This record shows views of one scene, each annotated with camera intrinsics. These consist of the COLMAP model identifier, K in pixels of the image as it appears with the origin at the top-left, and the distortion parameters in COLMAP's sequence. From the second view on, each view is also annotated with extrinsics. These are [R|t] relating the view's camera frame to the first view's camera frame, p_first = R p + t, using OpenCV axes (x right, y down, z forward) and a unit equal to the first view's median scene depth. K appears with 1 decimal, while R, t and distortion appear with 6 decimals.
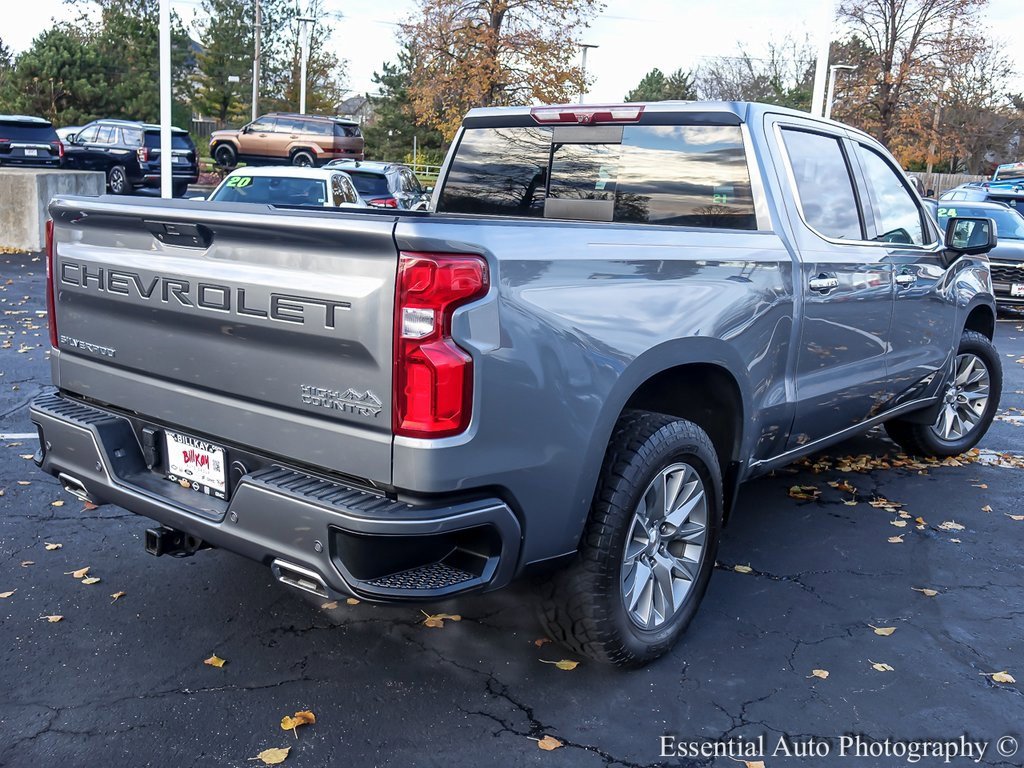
lens RADIAL K [[996.1, 0, 512.4], [0, 996.1, 370.4], [0, 0, 1]] dist [-0.005233, -0.003063]
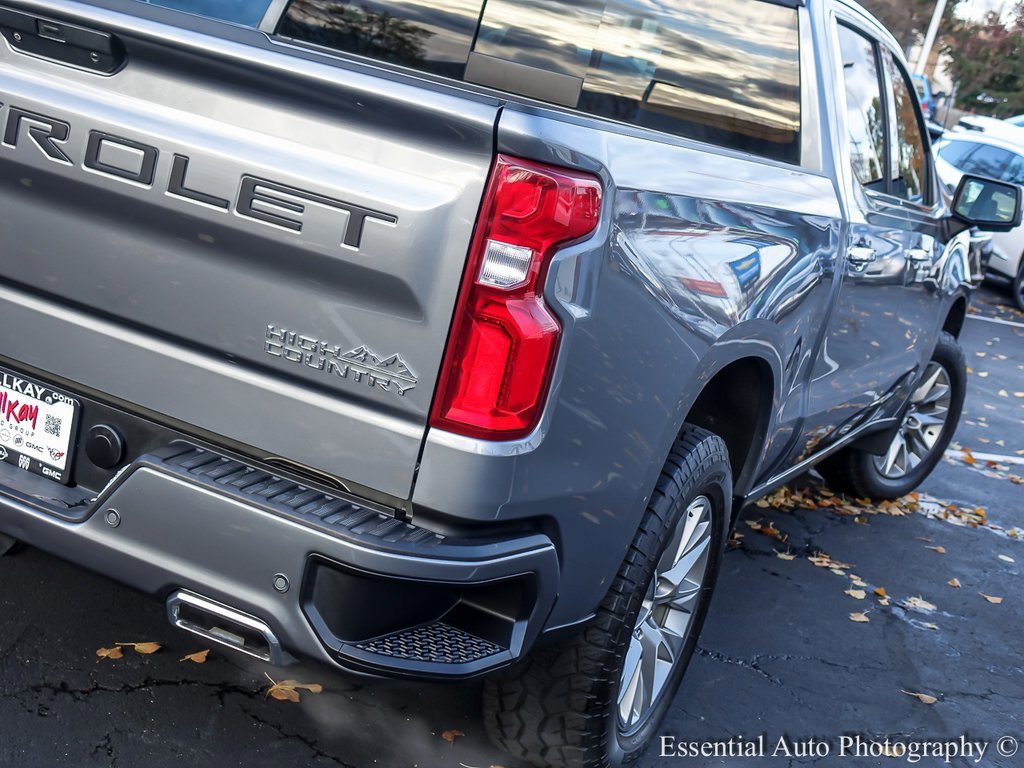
lens RADIAL K [[1576.2, 0, 510.4], [0, 1576.2, 360.4], [0, 0, 1]] dist [-0.003168, 0.047839]
pose [[0.949964, 0.133617, 0.282338, -0.308827], [-0.148173, 0.988483, 0.030745, -0.015011], [-0.274978, -0.071041, 0.958822, -0.001591]]
